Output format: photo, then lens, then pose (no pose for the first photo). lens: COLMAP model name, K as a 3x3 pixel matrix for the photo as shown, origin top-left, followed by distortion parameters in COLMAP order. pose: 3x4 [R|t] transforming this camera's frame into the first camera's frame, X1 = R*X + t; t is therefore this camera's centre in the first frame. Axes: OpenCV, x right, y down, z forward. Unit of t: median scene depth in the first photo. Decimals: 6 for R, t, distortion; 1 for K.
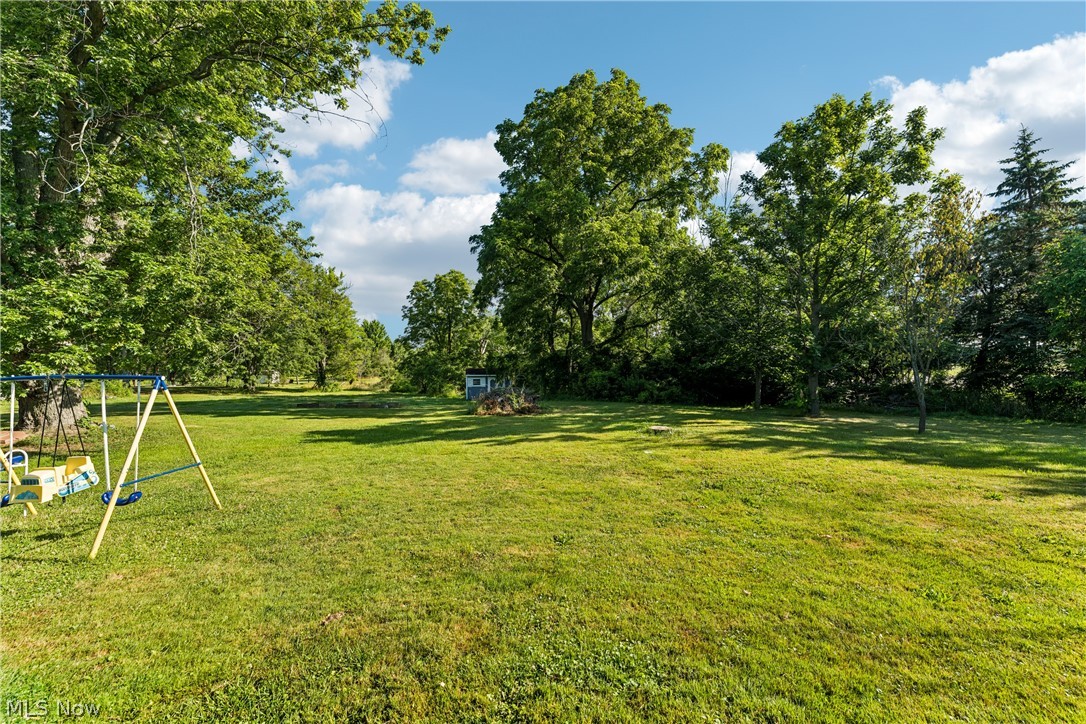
lens RADIAL K [[437.7, 0, 540.0], [0, 437.7, 364.0], [0, 0, 1]] dist [0.012696, -0.000067]
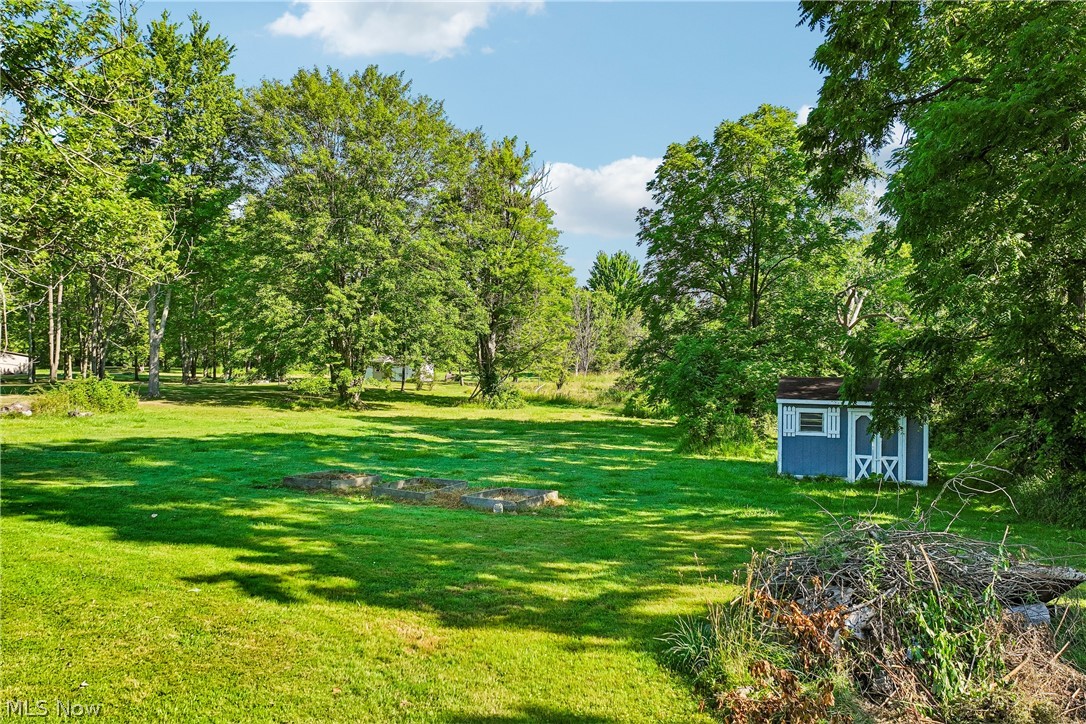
lens RADIAL K [[862.1, 0, 542.9], [0, 862.1, 355.7], [0, 0, 1]] dist [0.005301, 0.002705]
pose [[0.882523, 0.019087, -0.469882, -0.016118], [-0.009800, 0.999705, 0.022202, -0.014369], [0.470167, -0.014989, 0.882450, 0.255942]]
